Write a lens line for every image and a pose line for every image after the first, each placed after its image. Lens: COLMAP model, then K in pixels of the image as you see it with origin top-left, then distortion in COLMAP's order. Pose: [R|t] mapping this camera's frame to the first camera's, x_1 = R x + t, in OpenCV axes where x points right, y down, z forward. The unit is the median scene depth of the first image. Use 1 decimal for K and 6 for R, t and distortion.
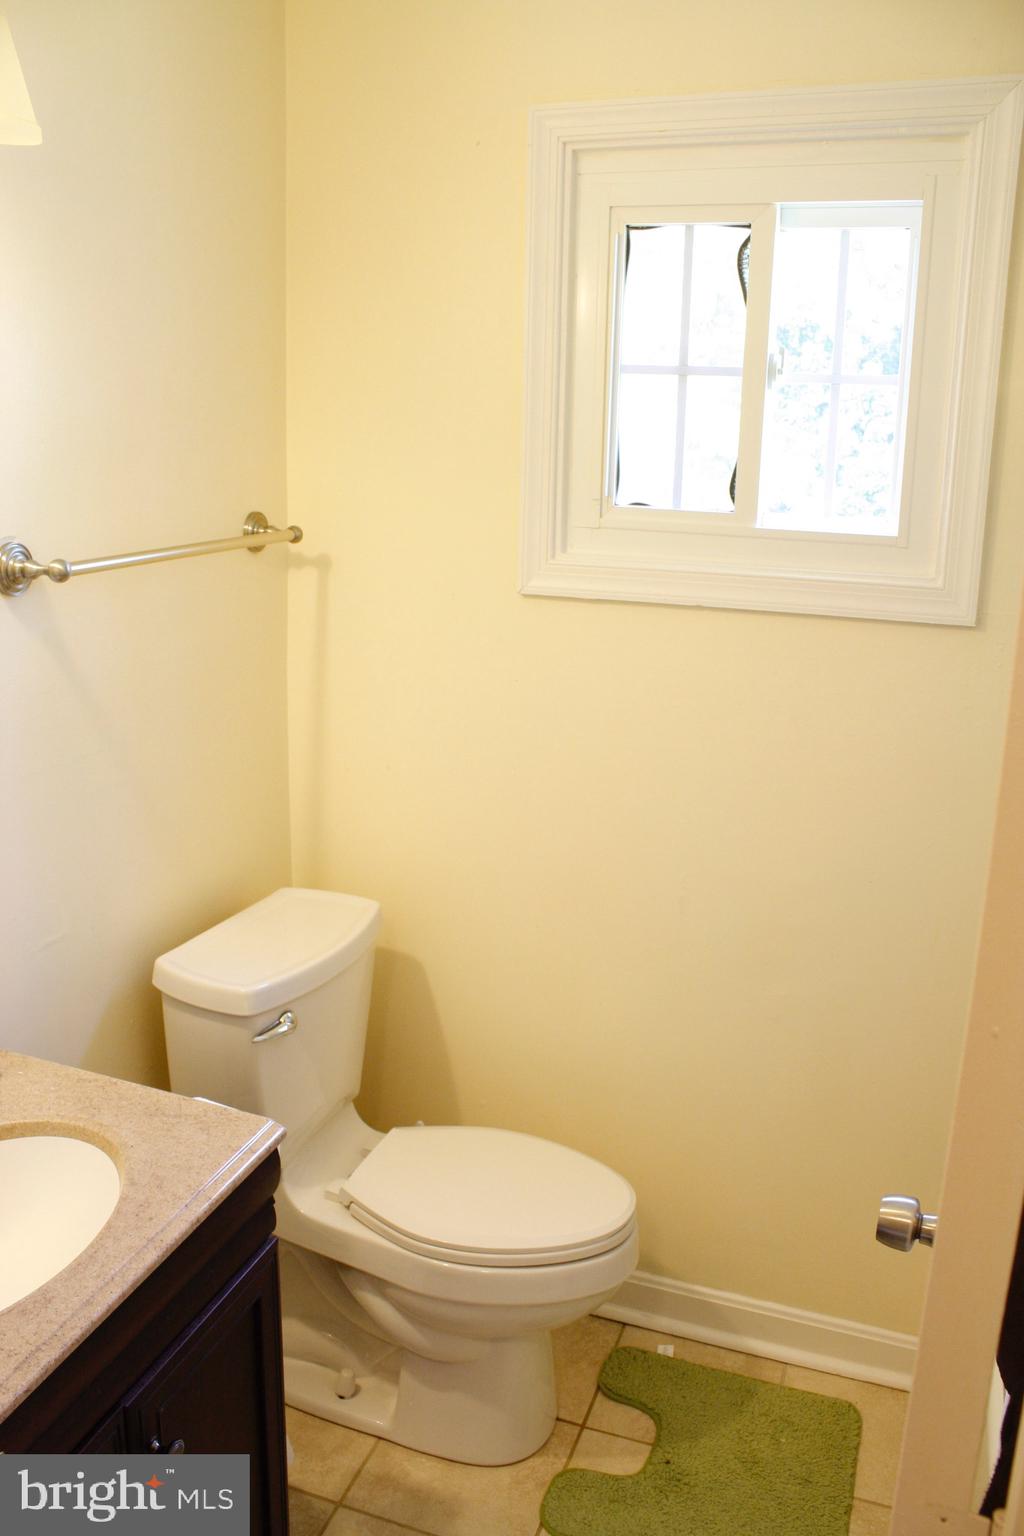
lens RADIAL K [[1298.4, 0, 507.4], [0, 1298.4, 750.6], [0, 0, 1]] dist [-0.157159, 0.158286]
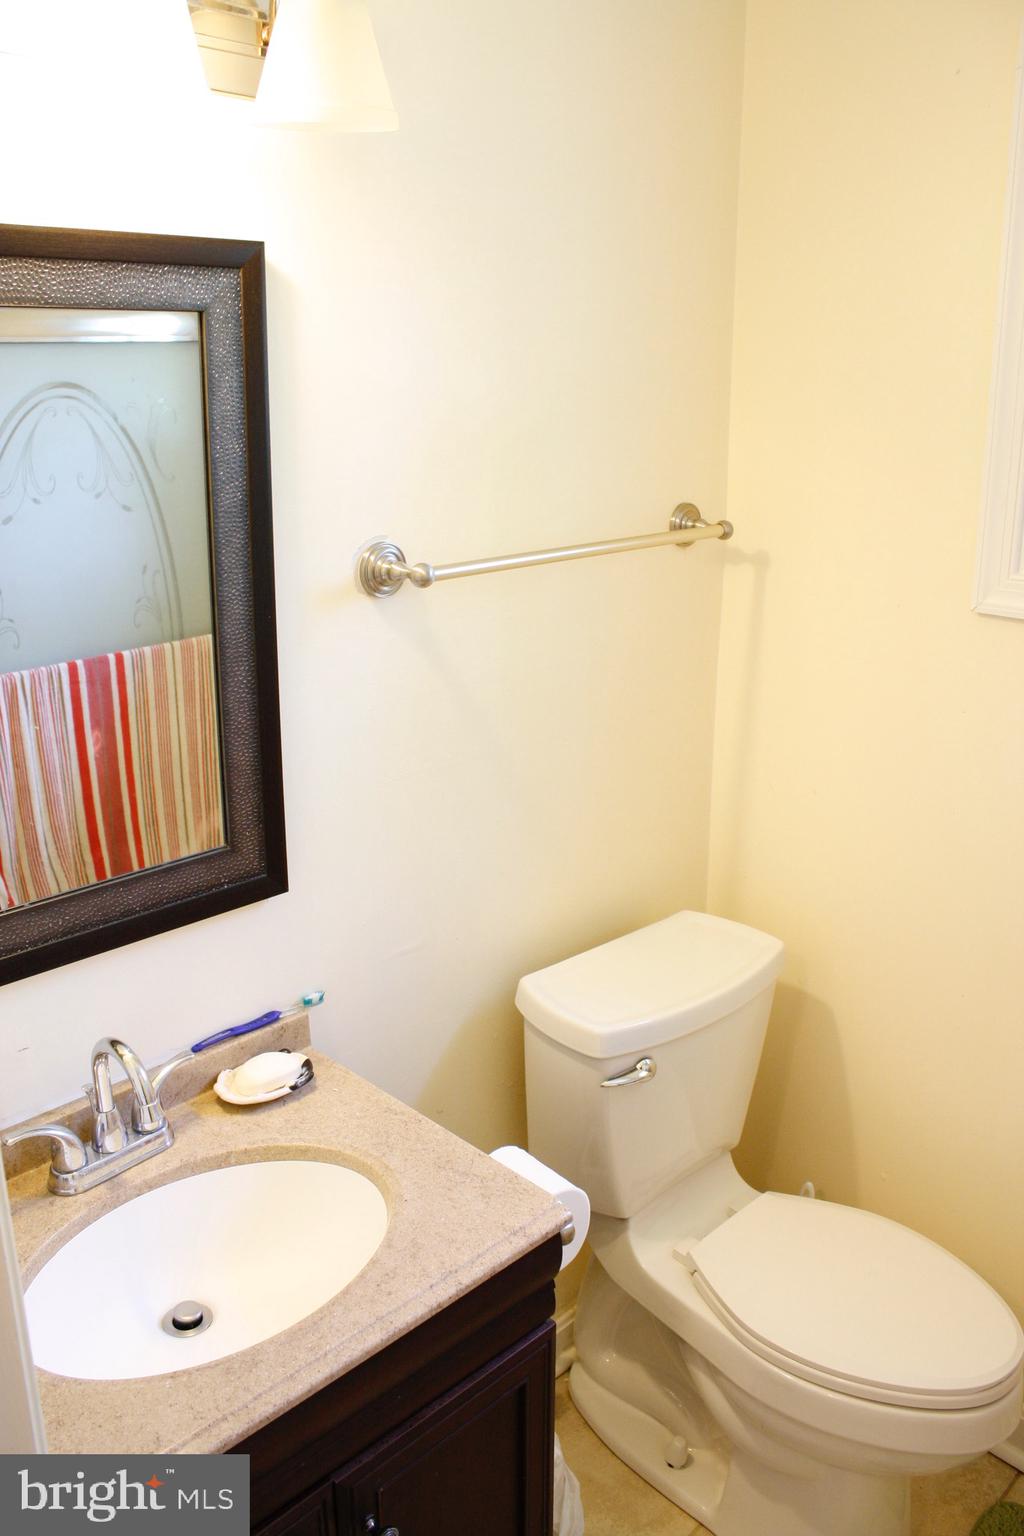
lens RADIAL K [[1298.4, 0, 507.4], [0, 1298.4, 750.6], [0, 0, 1]] dist [-0.157159, 0.158286]
pose [[0.905645, 0.099024, -0.412313, 0.095607], [-0.082219, 0.994905, 0.058349, -0.060841], [0.415990, -0.018944, 0.909172, 0.125493]]
